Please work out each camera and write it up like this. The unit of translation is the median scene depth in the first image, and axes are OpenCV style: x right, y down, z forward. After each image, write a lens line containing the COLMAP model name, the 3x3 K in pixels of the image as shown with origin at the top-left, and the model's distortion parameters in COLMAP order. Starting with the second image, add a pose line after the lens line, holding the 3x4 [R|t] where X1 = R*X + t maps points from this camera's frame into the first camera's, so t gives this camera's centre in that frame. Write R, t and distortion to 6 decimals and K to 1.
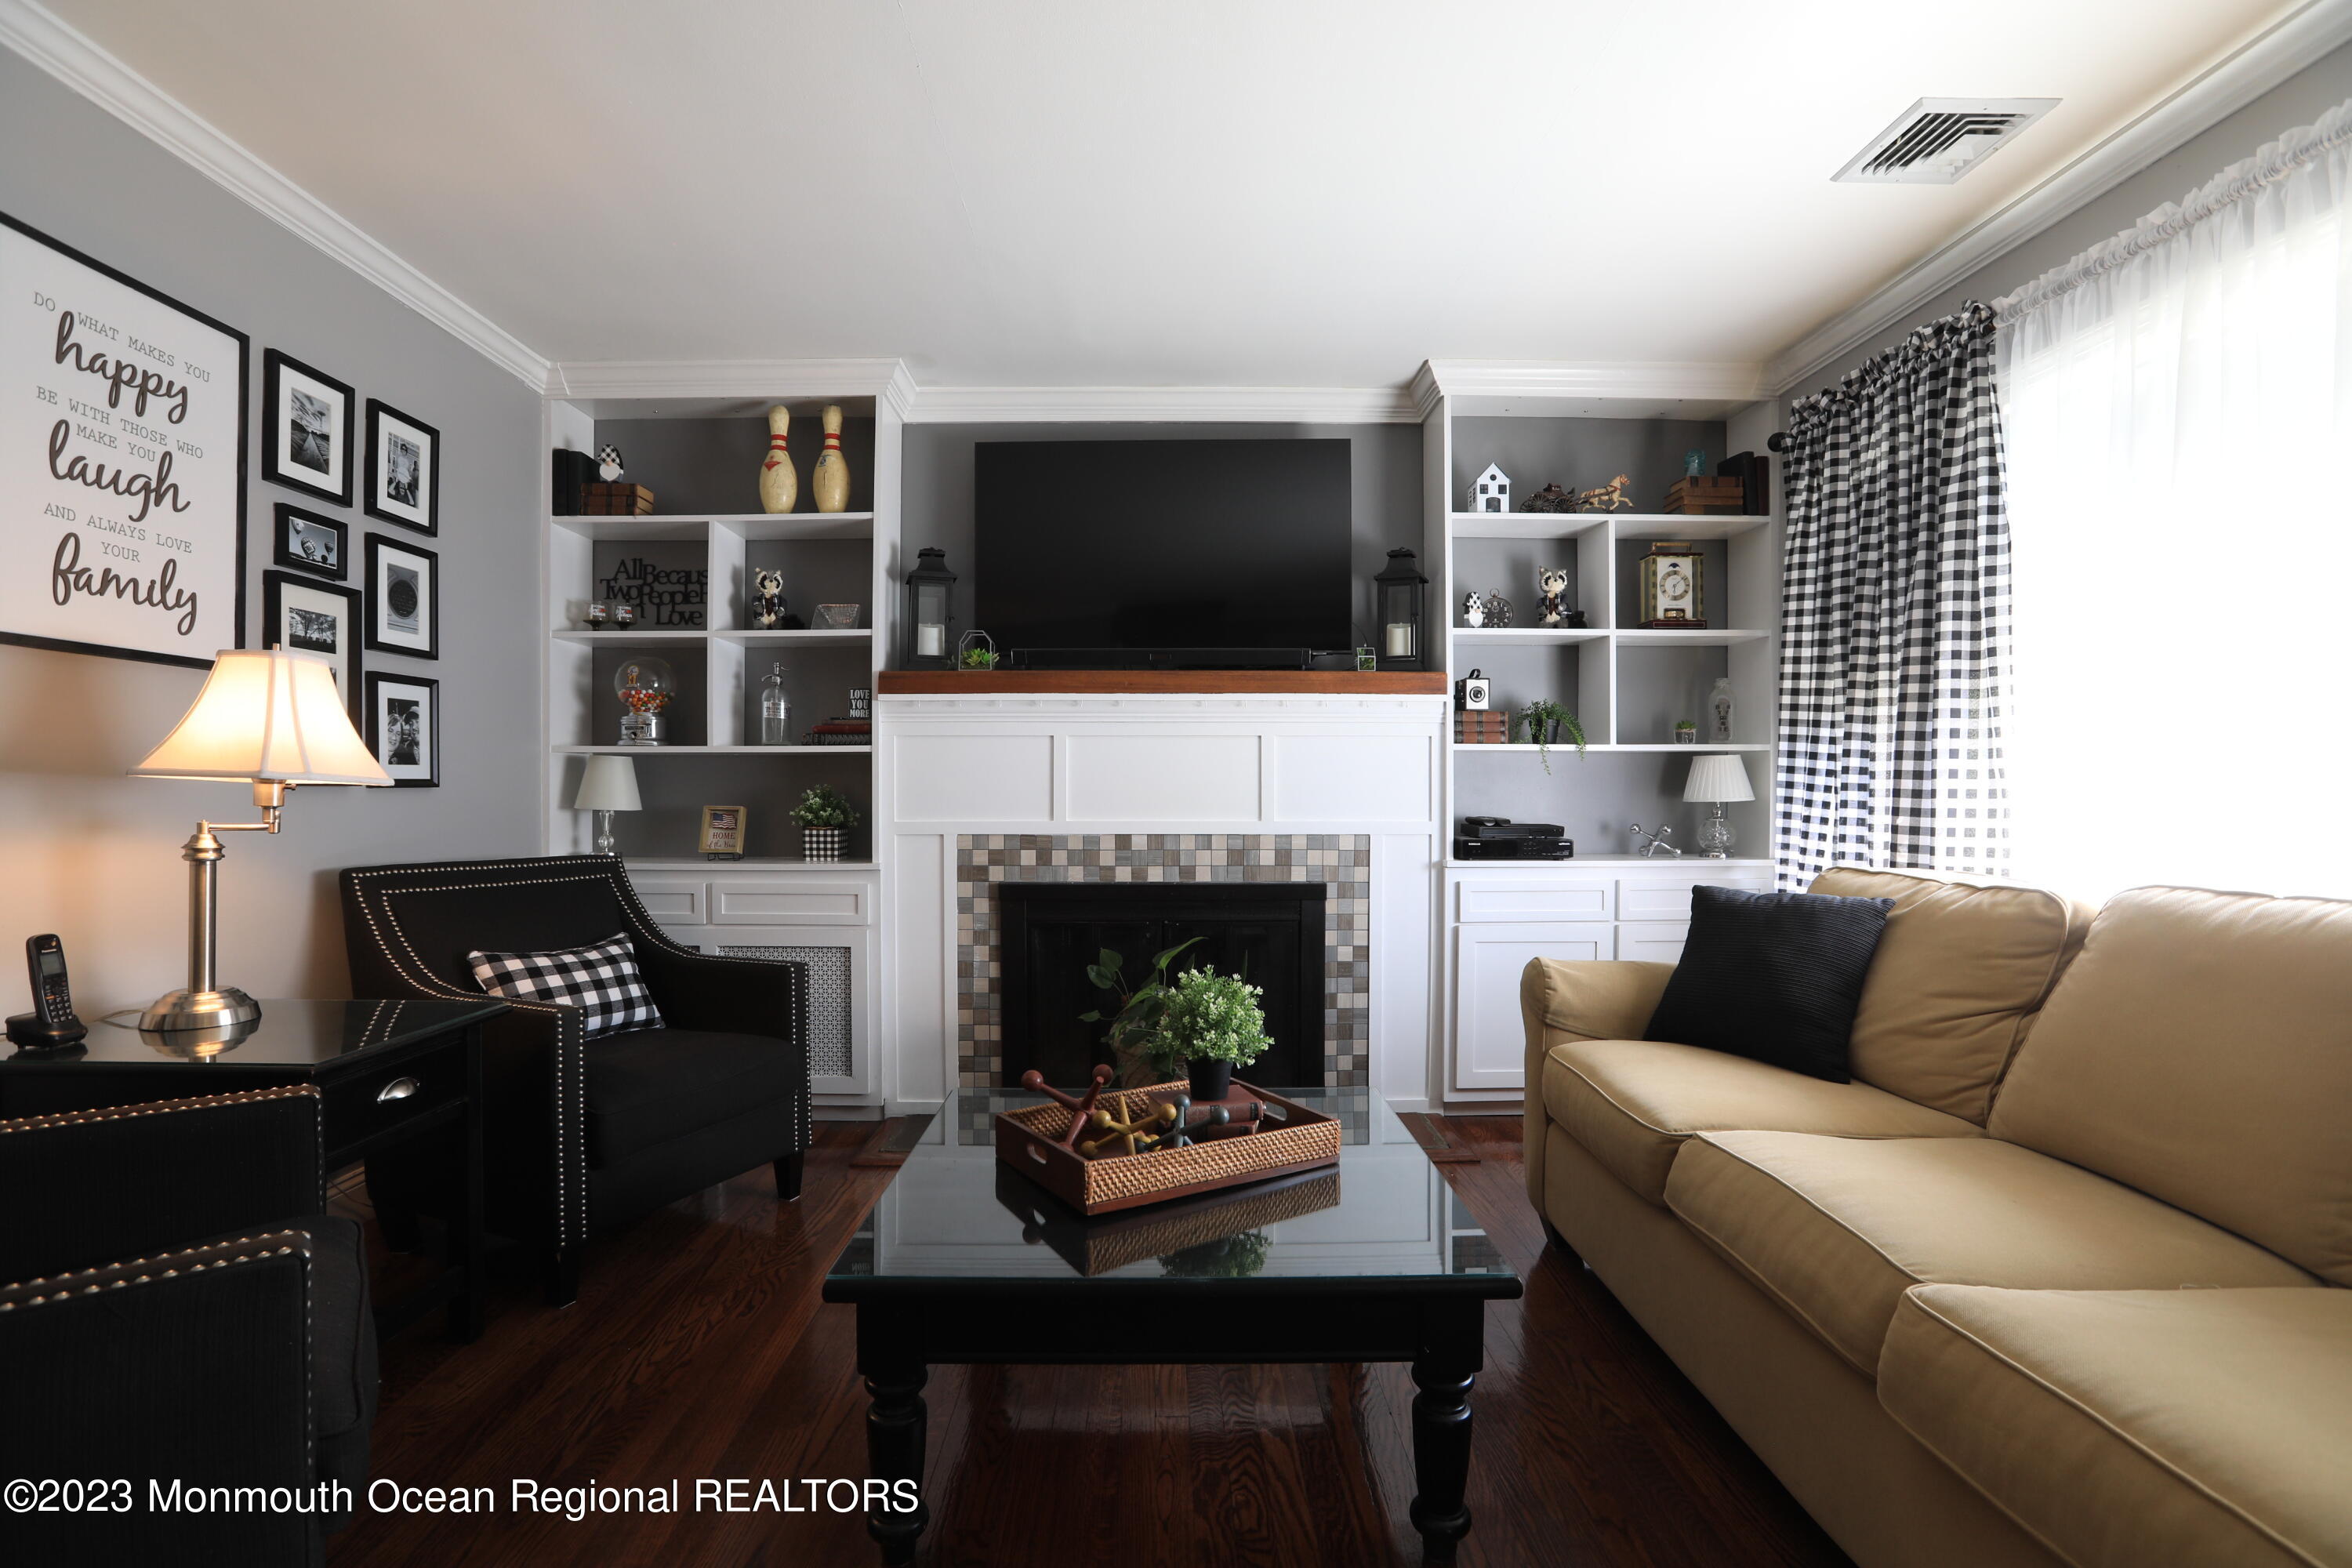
lens RADIAL K [[1077.1, 0, 1163.8], [0, 1077.1, 790.6], [0, 0, 1]] dist [-0.042142, 0.019002]
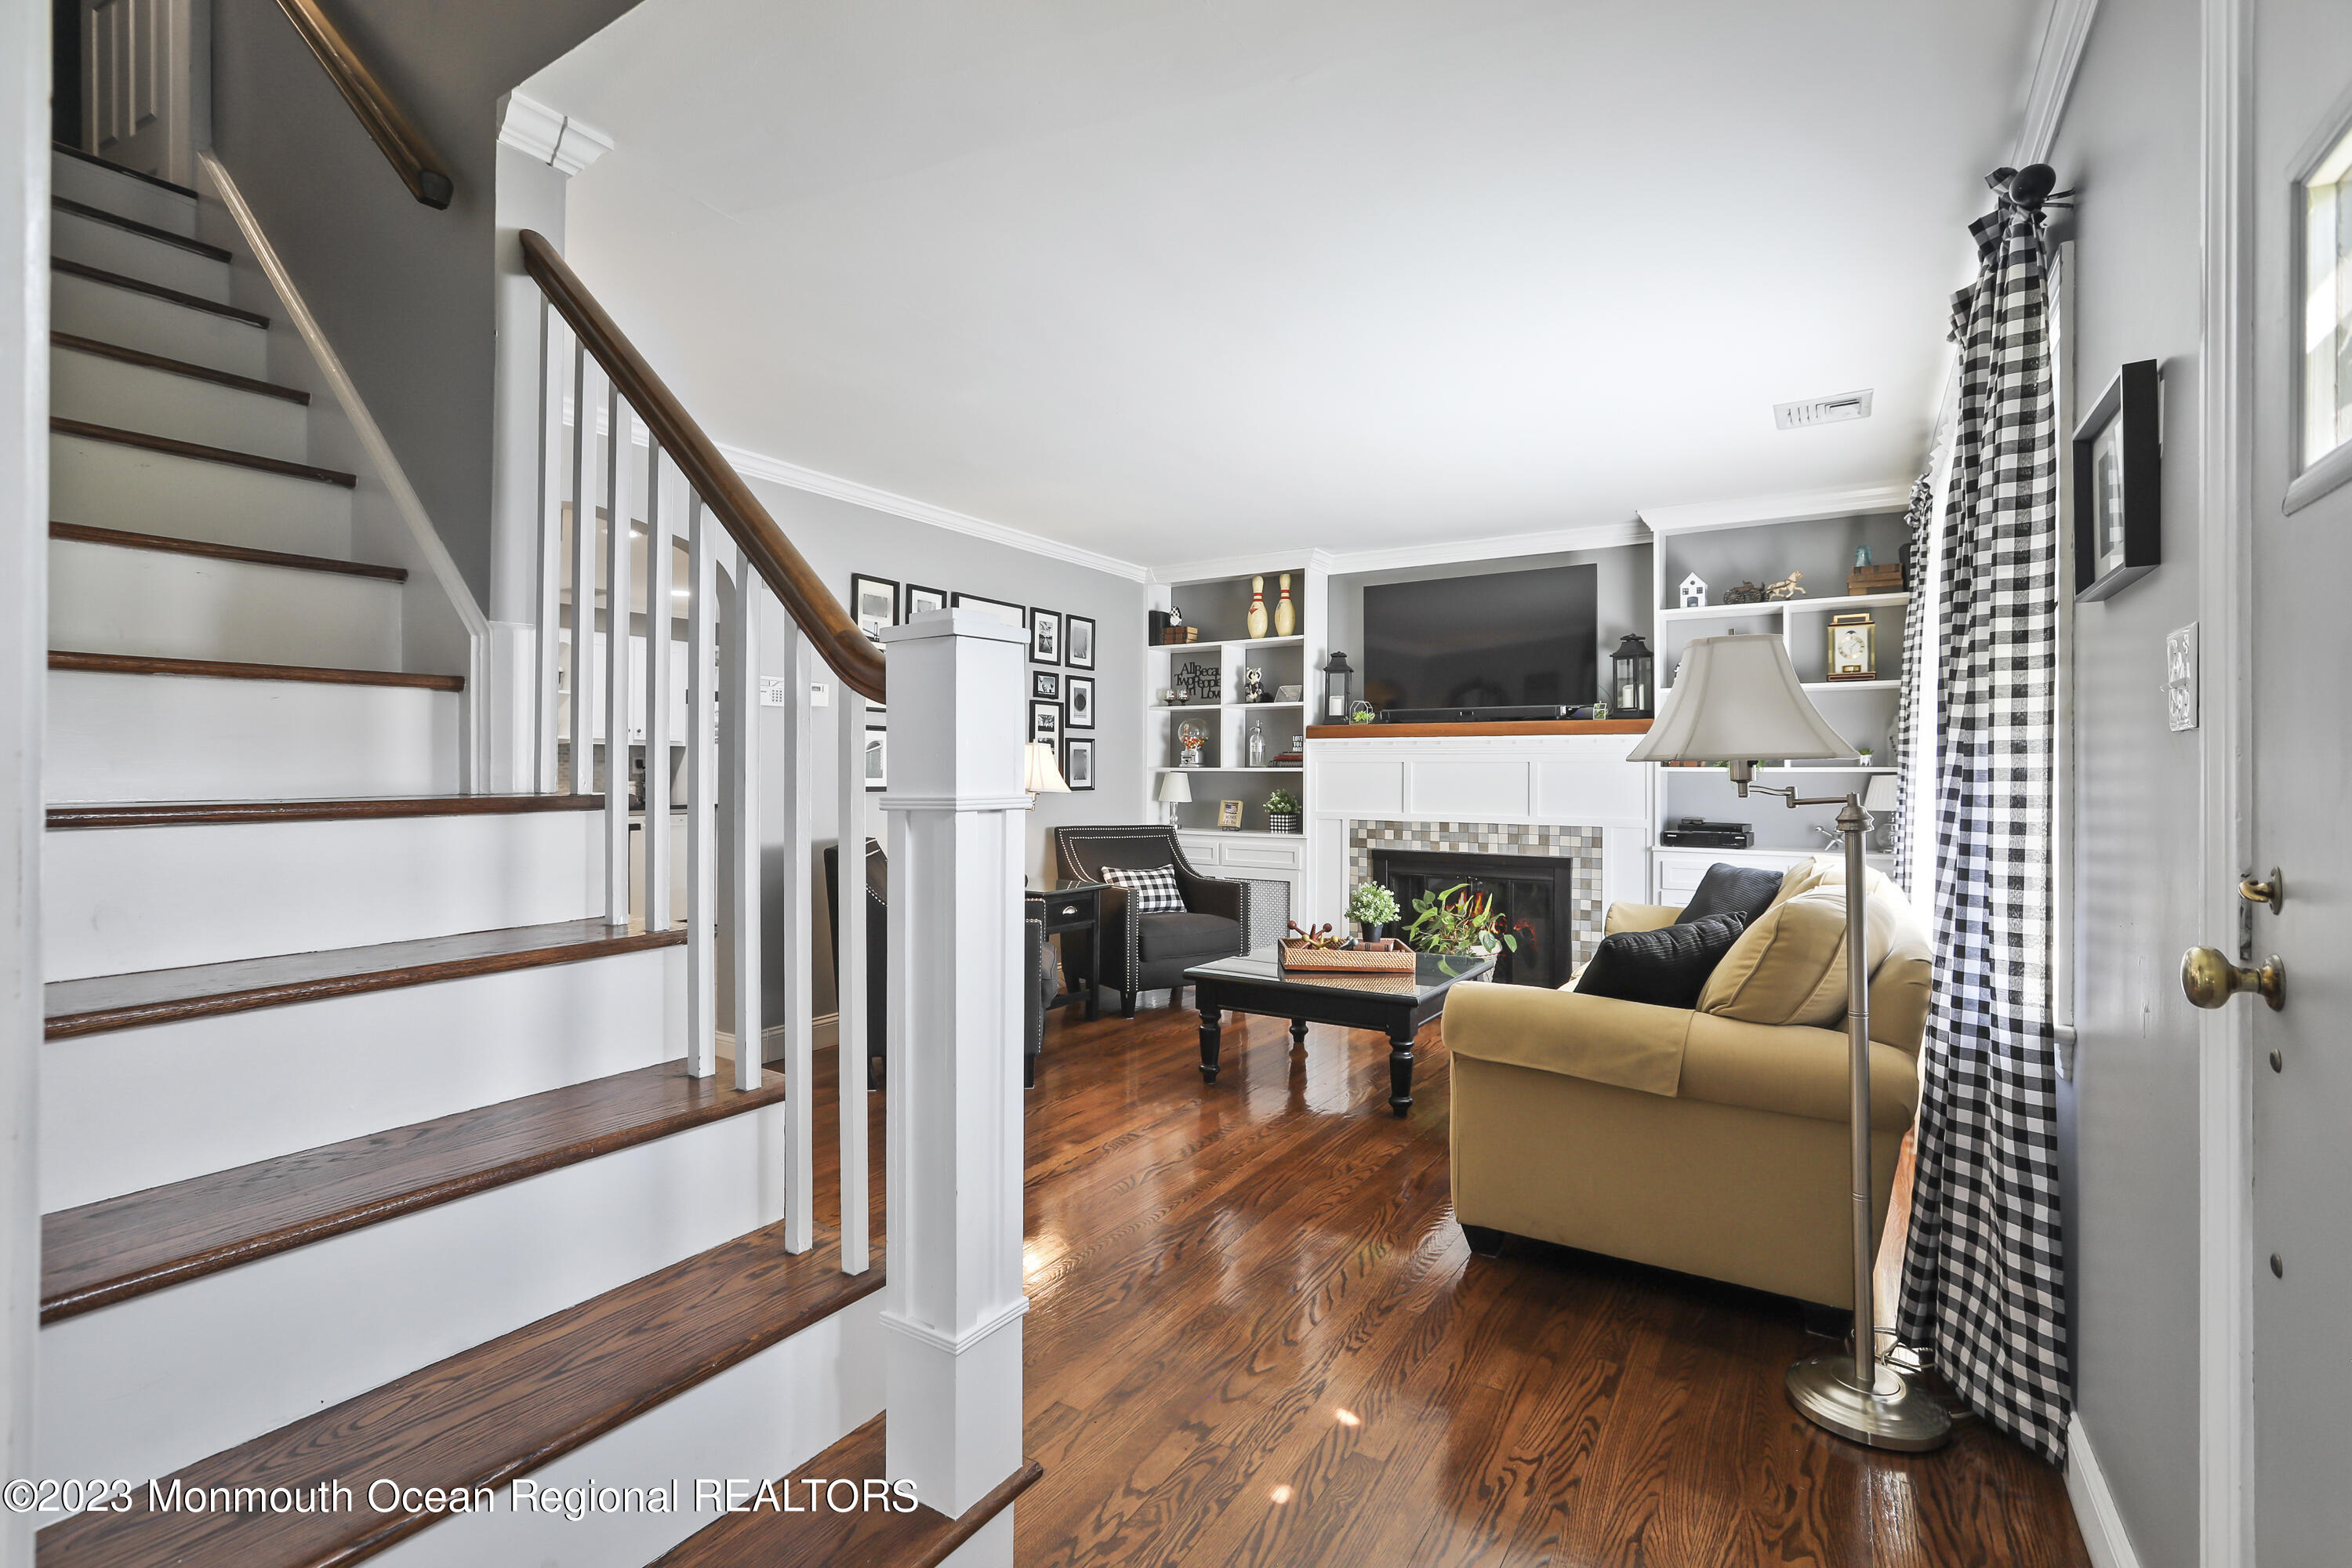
lens RADIAL K [[1077.1, 0, 1189.7], [0, 1077.1, 780.1], [0, 0, 1]] dist [-0.042142, 0.019002]
pose [[0.850482, 0.006829, -0.525960, 0.490609], [-0.006677, 0.999975, 0.002187, -0.024253], [0.525962, 0.001652, 0.850506, -0.586214]]
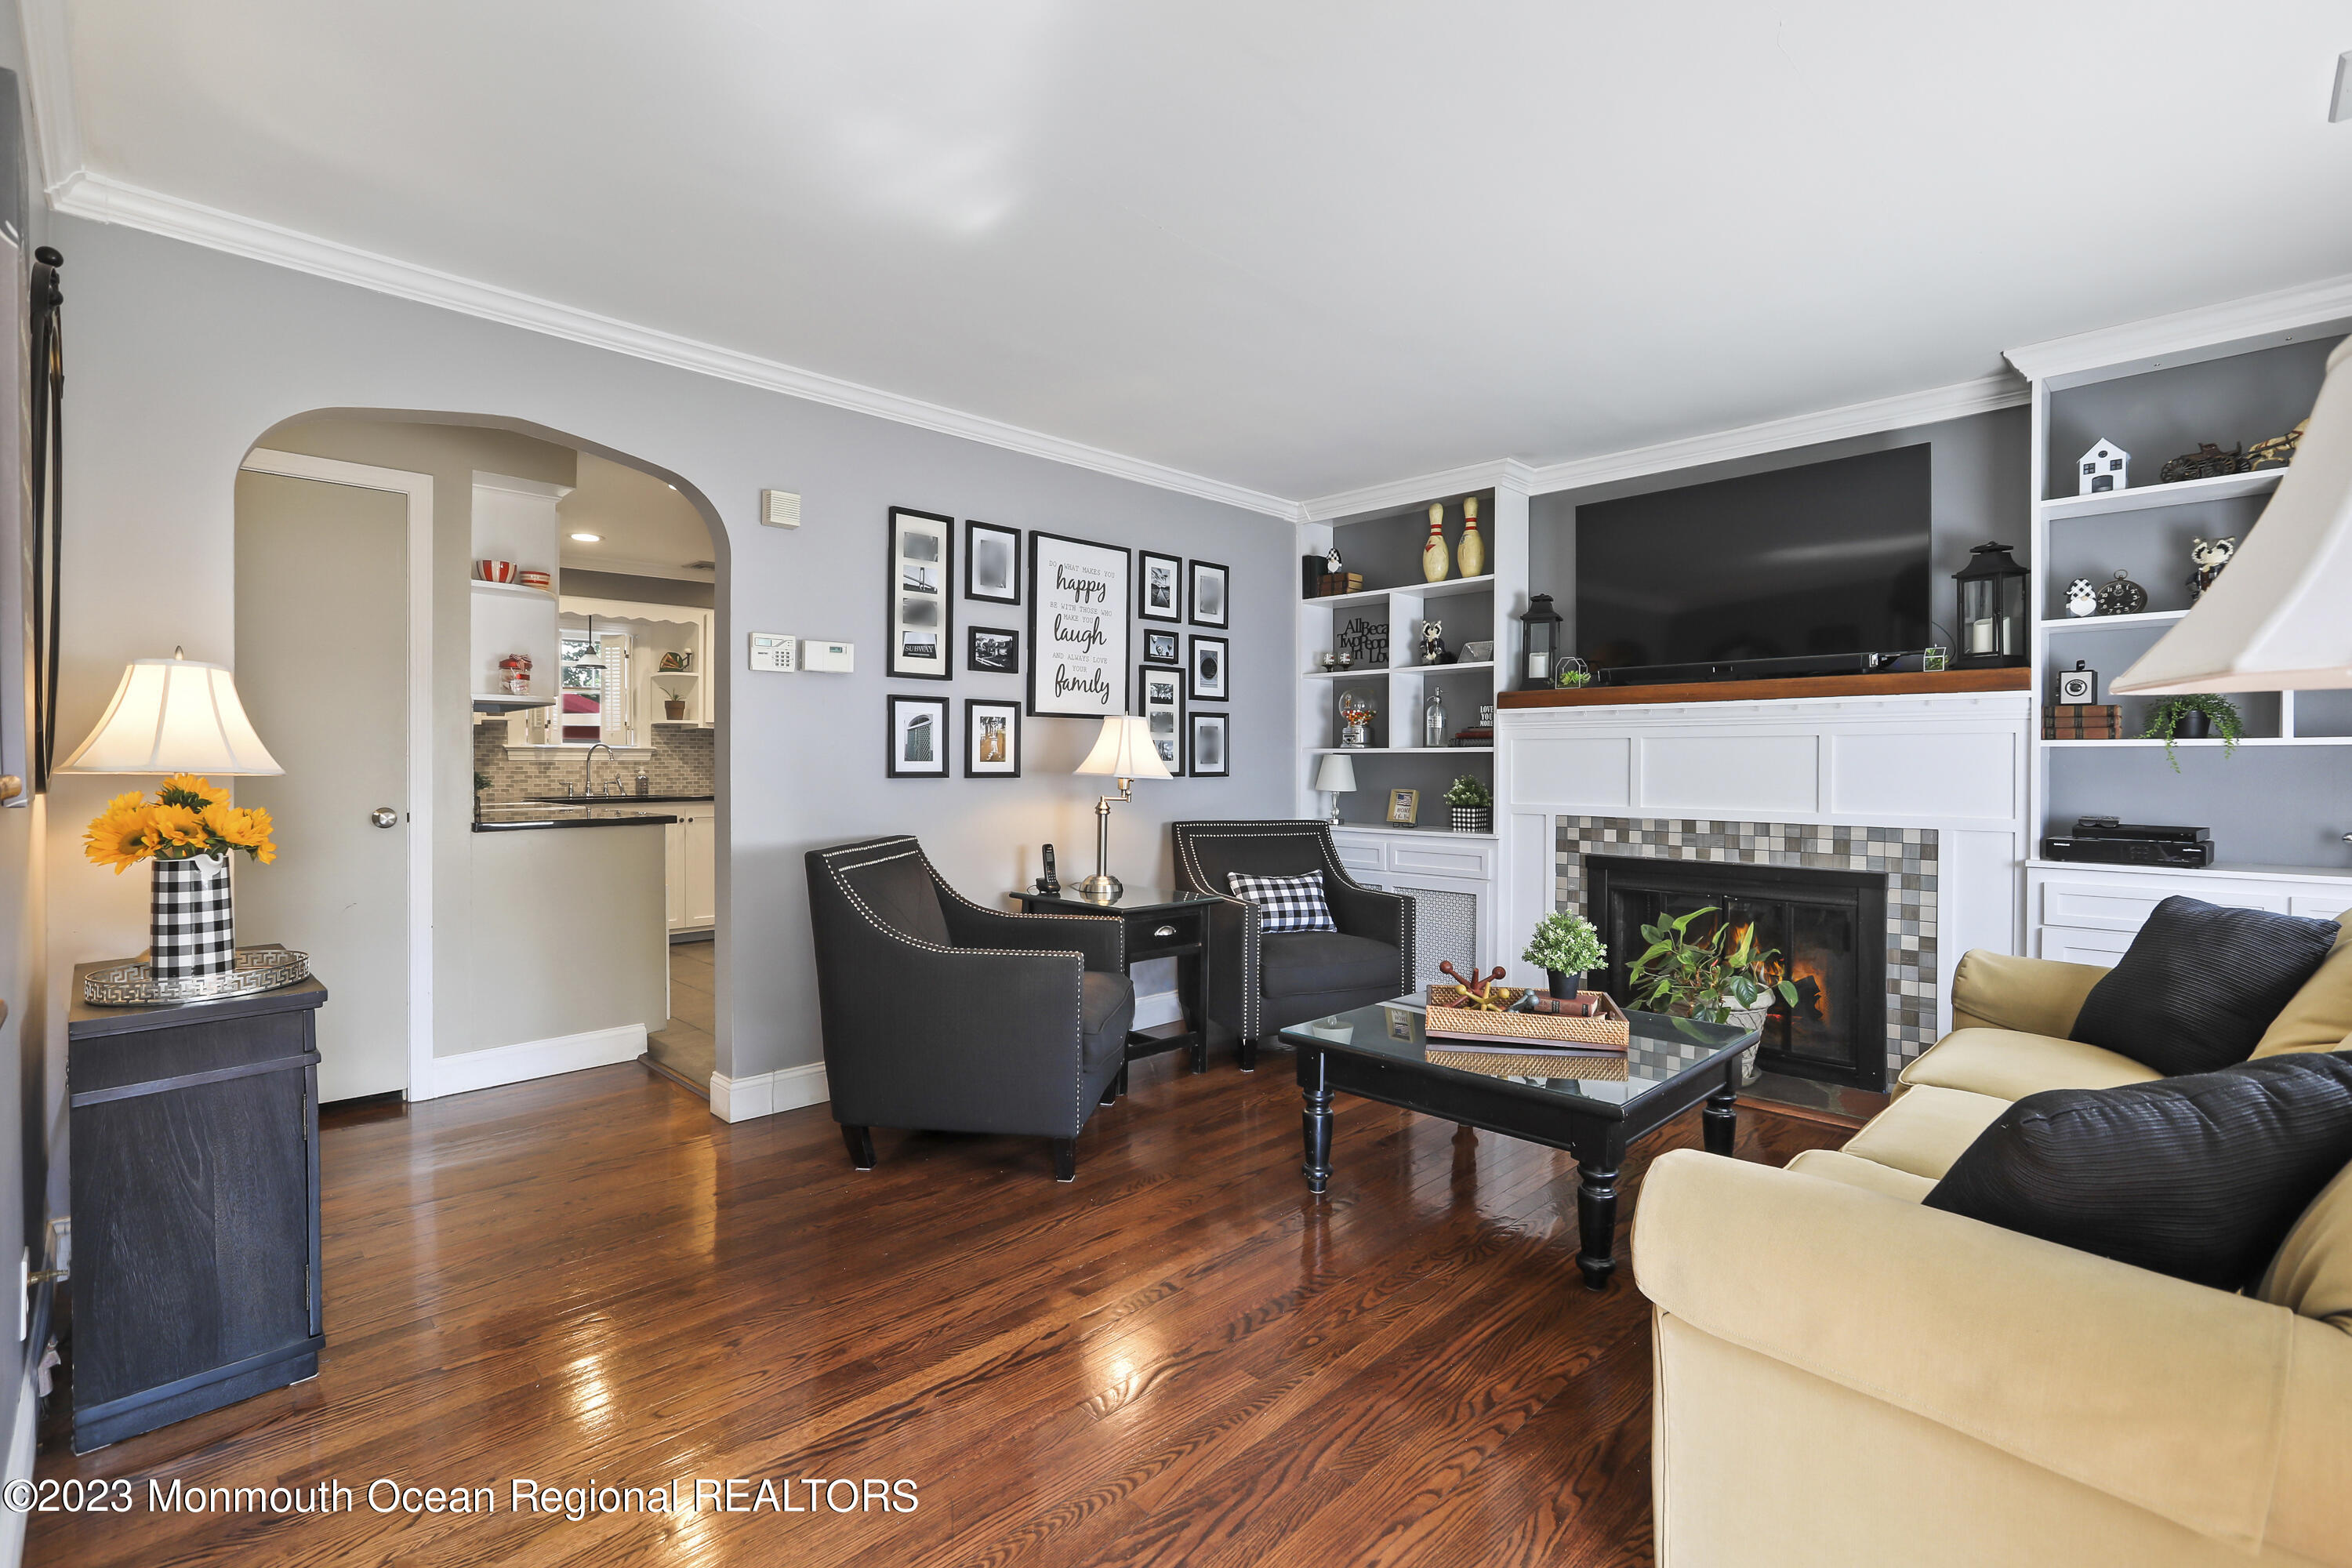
lens RADIAL K [[1077.1, 0, 1168.3], [0, 1077.1, 780.8], [0, 0, 1]] dist [-0.042142, 0.019002]
pose [[0.702097, 0.012908, -0.711964, 0.395926], [-0.003109, 0.999882, 0.015062, -0.018596], [0.712075, -0.008361, 0.702054, -0.232863]]
